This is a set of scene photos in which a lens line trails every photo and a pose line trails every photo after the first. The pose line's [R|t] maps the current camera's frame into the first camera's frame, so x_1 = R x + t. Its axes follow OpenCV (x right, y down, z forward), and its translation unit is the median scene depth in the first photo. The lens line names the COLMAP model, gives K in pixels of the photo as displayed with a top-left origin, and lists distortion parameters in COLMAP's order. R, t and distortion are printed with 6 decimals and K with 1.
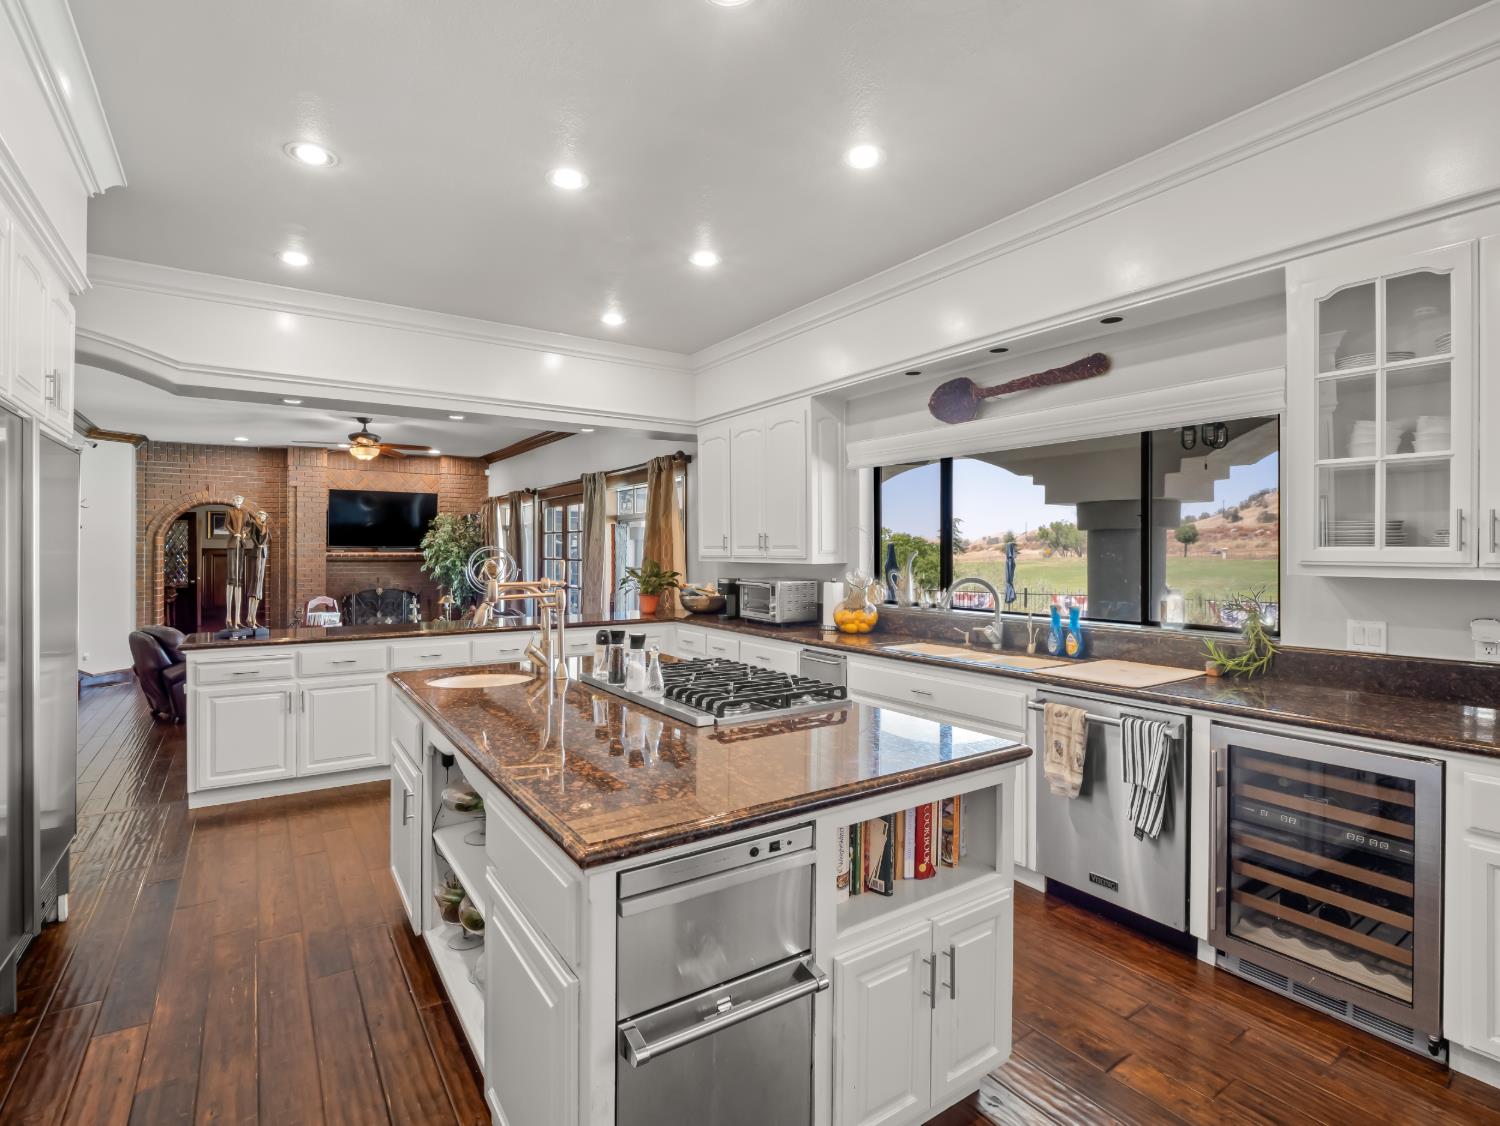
lens RADIAL K [[727.9, 0, 742.4], [0, 727.9, 555.6], [0, 0, 1]] dist [-0.008757, -0.008416]
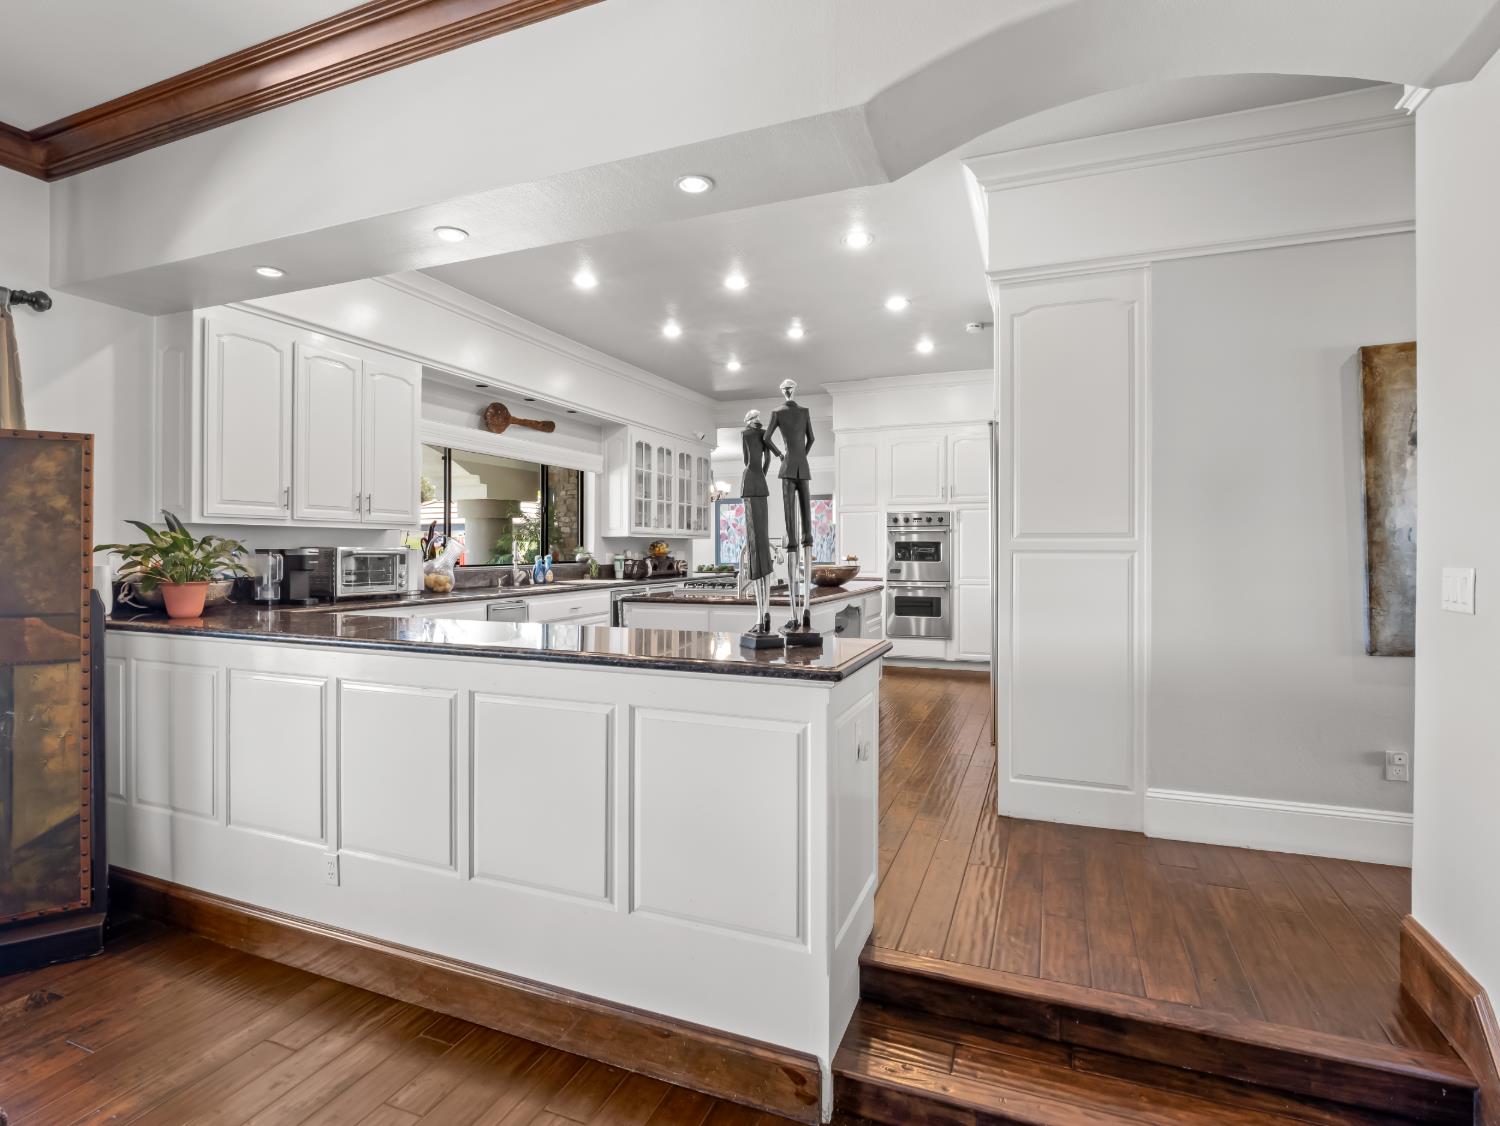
lens RADIAL K [[766.0, 0, 743.3], [0, 766.0, 565.4], [0, 0, 1]] dist [-0.015423, -0.001397]
pose [[-0.549800, -0.021302, 0.835025, -0.452382], [0.000535, 0.999666, 0.025854, 0.014120], [-0.835296, 0.014661, -0.549605, 0.521172]]
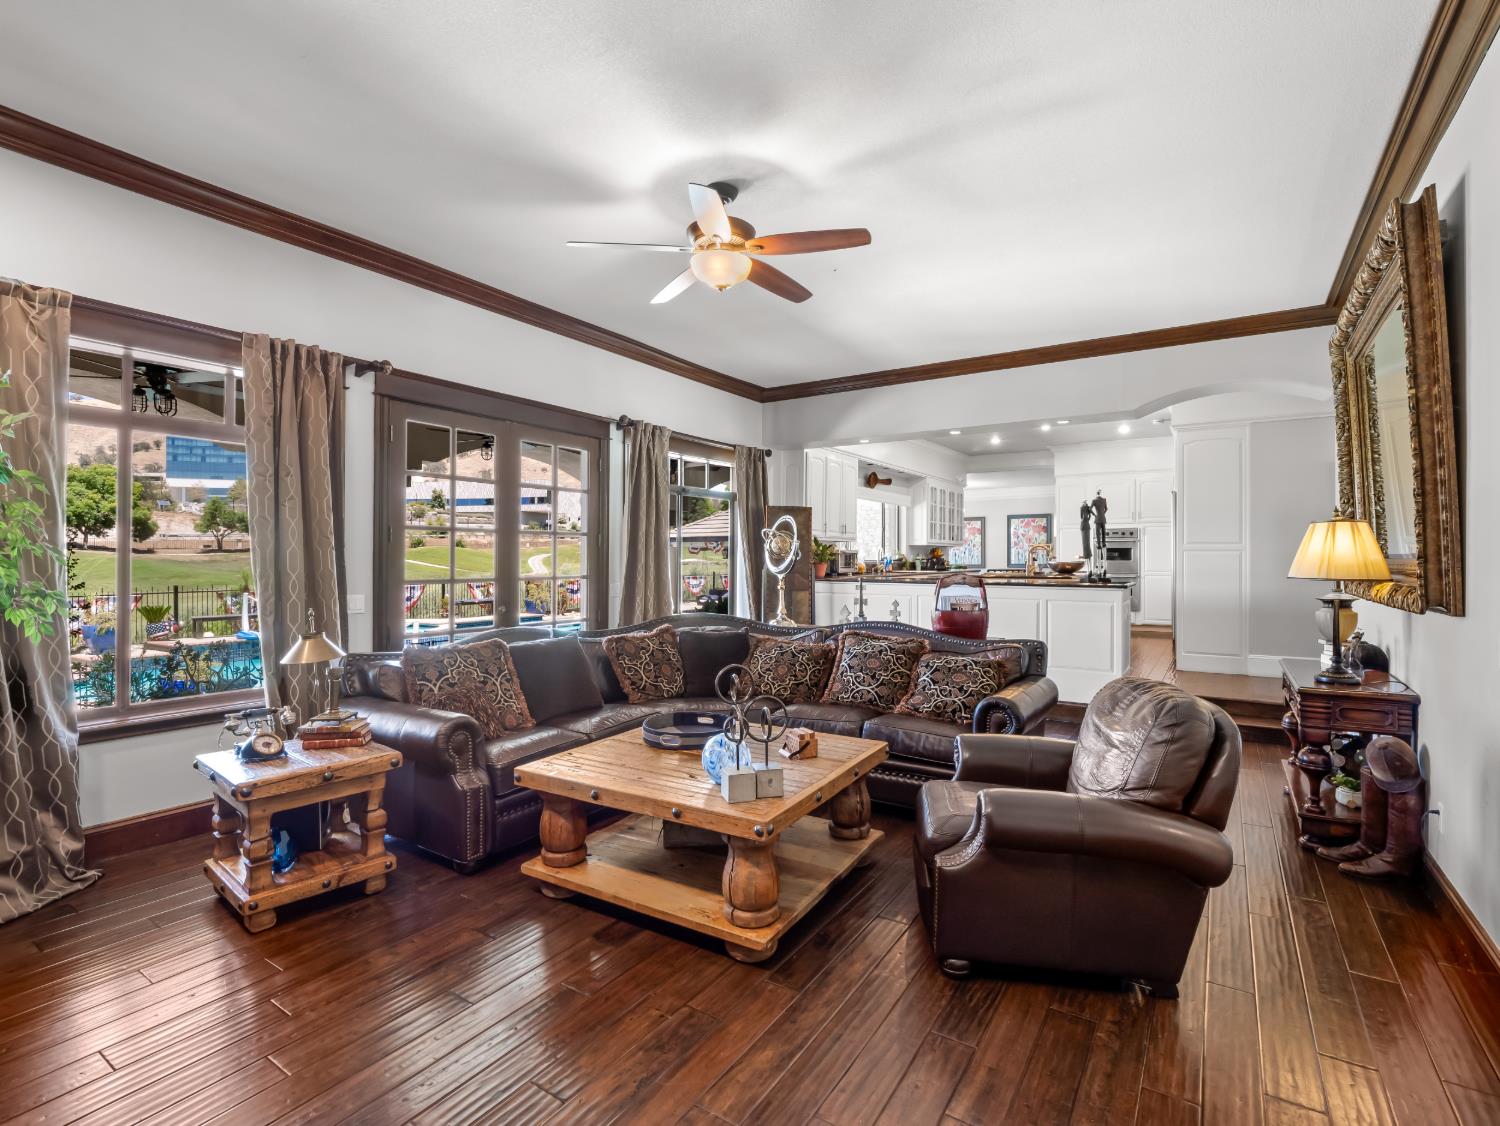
lens RADIAL K [[727.9, 0, 738.8], [0, 727.9, 558.4], [0, 0, 1]] dist [-0.008757, -0.008416]
pose [[-0.366231, -0.003608, 0.930517, -0.720777], [0.001029, 0.999990, 0.004282, 0.020927], [-0.930524, 0.002526, -0.366223, 0.881115]]
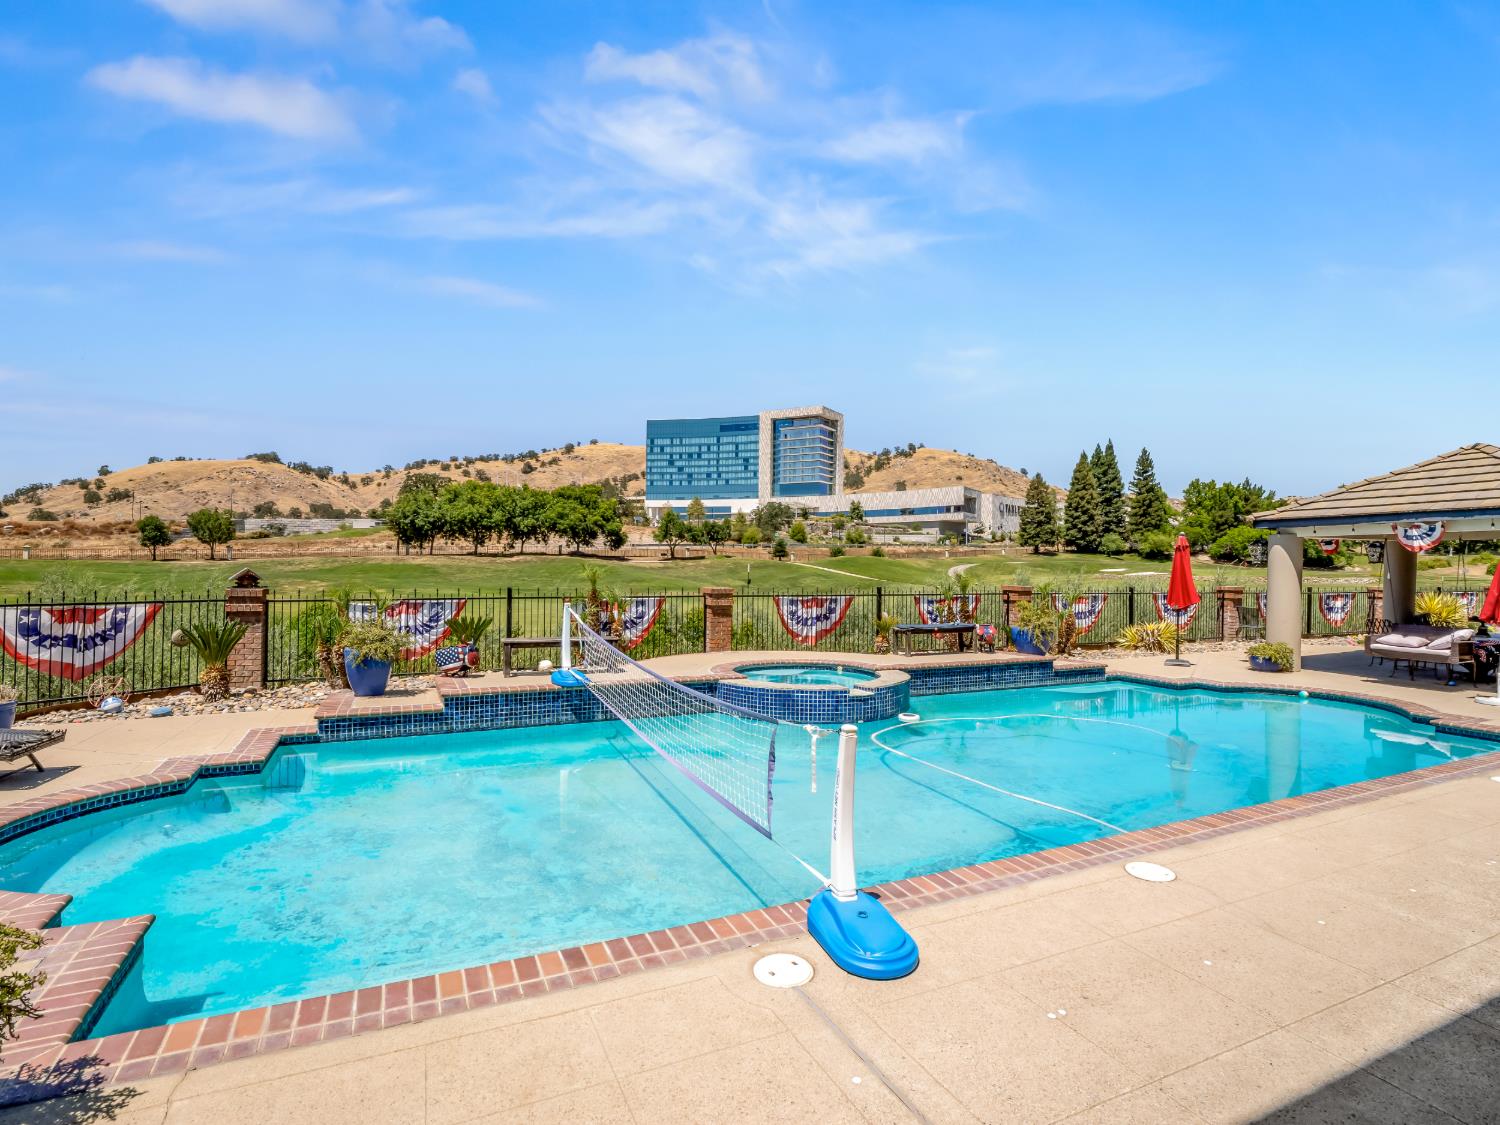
lens RADIAL K [[727.9, 0, 756.8], [0, 727.9, 564.3], [0, 0, 1]] dist [-0.008757, -0.008416]
pose [[0.150930, 0.003743, 0.988537, 0.133047], [-0.008397, 0.999962, -0.002504, 0.048769], [-0.988509, -0.007923, 0.150956, 0.926122]]
